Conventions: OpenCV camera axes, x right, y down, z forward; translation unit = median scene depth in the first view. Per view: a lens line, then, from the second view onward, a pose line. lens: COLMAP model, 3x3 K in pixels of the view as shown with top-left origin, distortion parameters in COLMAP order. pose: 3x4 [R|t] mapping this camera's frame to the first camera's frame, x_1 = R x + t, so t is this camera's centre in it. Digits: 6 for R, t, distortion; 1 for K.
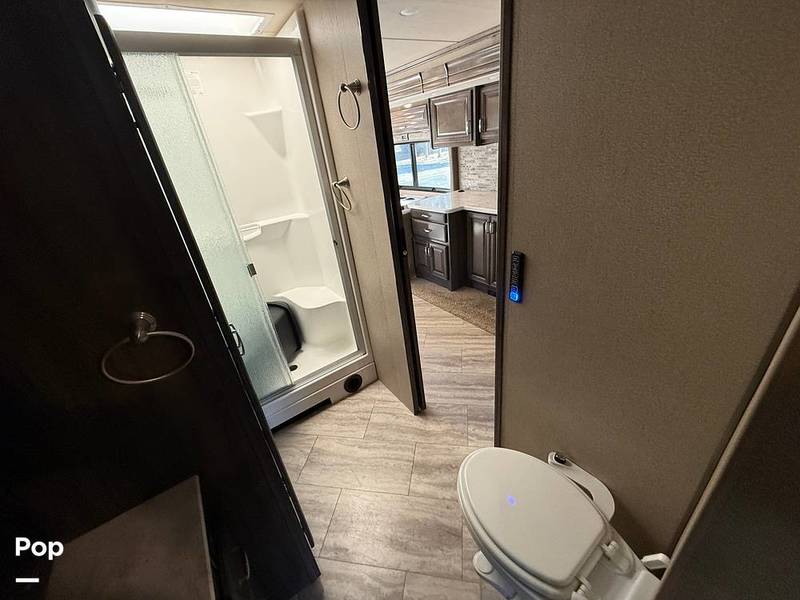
lens RADIAL K [[318.3, 0, 397.6], [0, 318.3, 299.8], [0, 0, 1]] dist [0.000771, -0.000122]
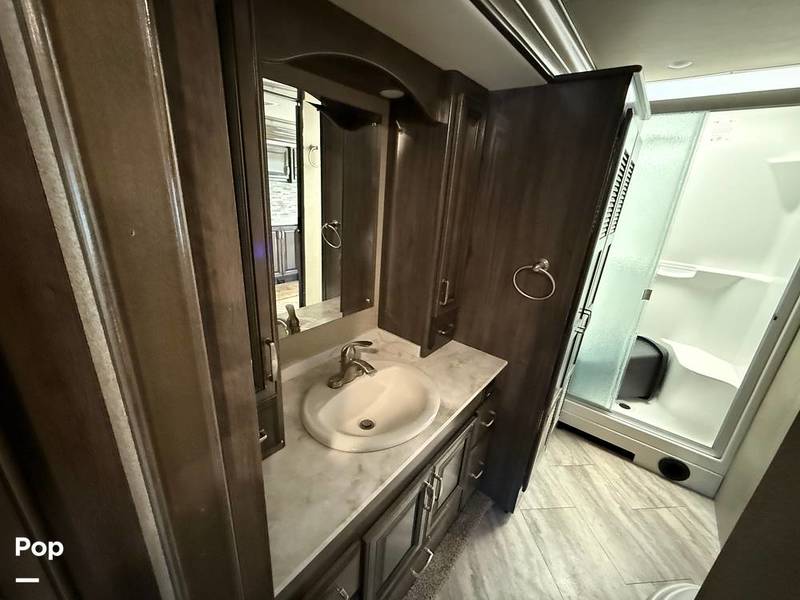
lens RADIAL K [[318.3, 0, 397.6], [0, 318.3, 299.8], [0, 0, 1]] dist [0.000771, -0.000122]
pose [[0.263284, 0.439851, -0.858611, 0.211326], [-0.516930, 0.815780, 0.259398, 0.064526], [0.814534, 0.375546, 0.442154, -0.135846]]
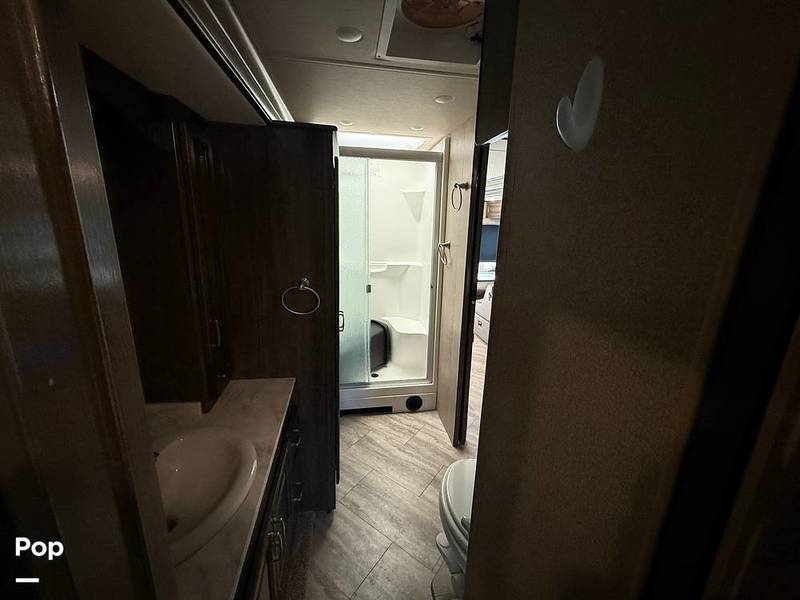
lens RADIAL K [[318.3, 0, 397.6], [0, 318.3, 299.8], [0, 0, 1]] dist [0.000771, -0.000122]
pose [[0.891763, 0.243248, -0.381562, 0.182418], [-0.313807, 0.939957, -0.134184, 0.086798], [0.326012, 0.239397, 0.914552, -0.219039]]
